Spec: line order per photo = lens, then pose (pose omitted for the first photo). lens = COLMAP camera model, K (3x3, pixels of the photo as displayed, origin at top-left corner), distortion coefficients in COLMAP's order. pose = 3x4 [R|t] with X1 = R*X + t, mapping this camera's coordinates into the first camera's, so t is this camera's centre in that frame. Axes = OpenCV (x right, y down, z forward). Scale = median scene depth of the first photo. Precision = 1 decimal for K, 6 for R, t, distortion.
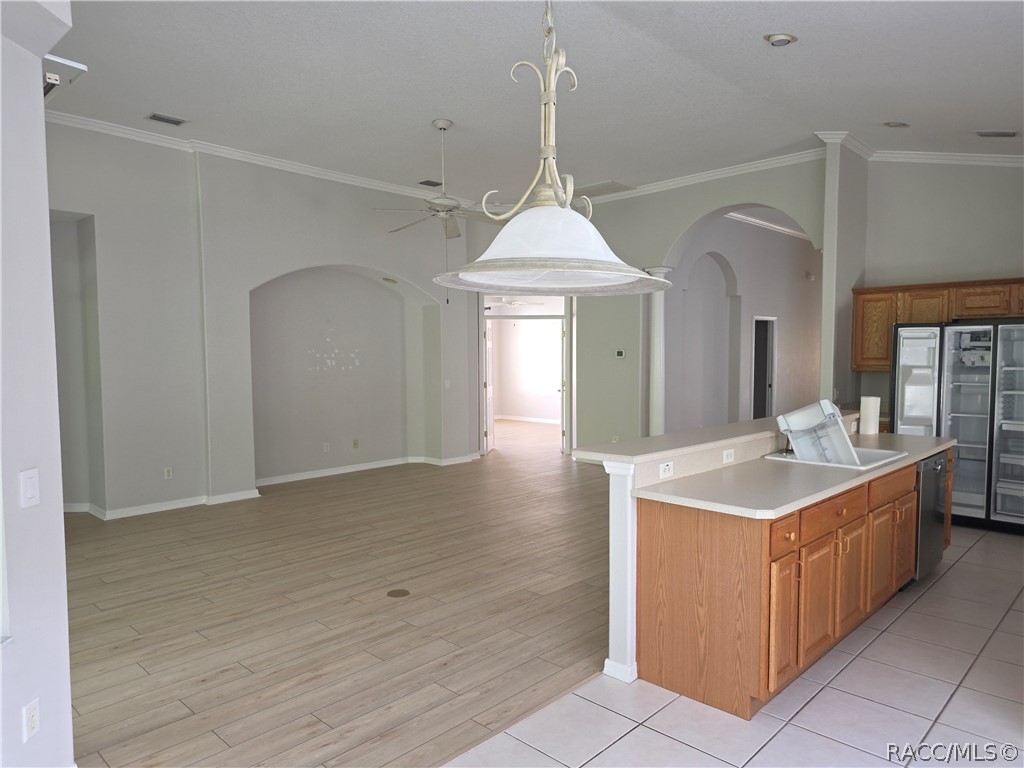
lens RADIAL K [[677.1, 0, 519.8], [0, 677.1, 392.0], [0, 0, 1]] dist [0.088346, -0.080805]
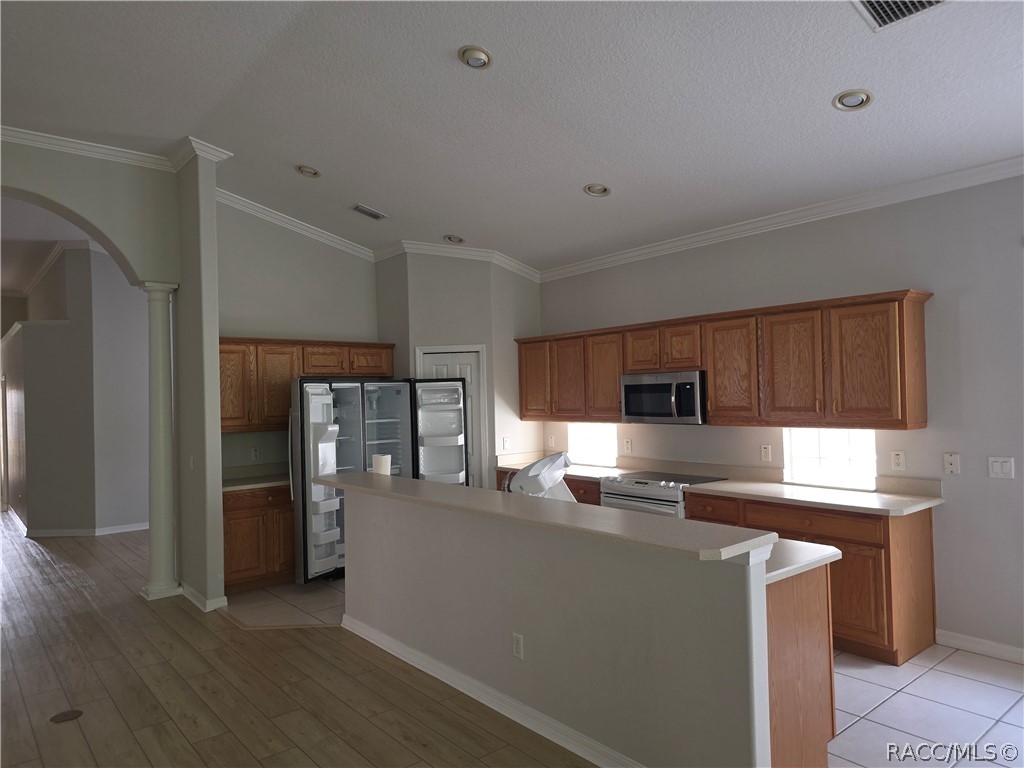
lens RADIAL K [[677.1, 0, 519.8], [0, 677.1, 392.0], [0, 0, 1]] dist [0.088346, -0.080805]
pose [[0.122299, 0.006062, 0.992475, -0.339258], [0.080945, 0.996589, -0.016062, -0.041964], [-0.989187, 0.082300, 0.121391, 0.585252]]
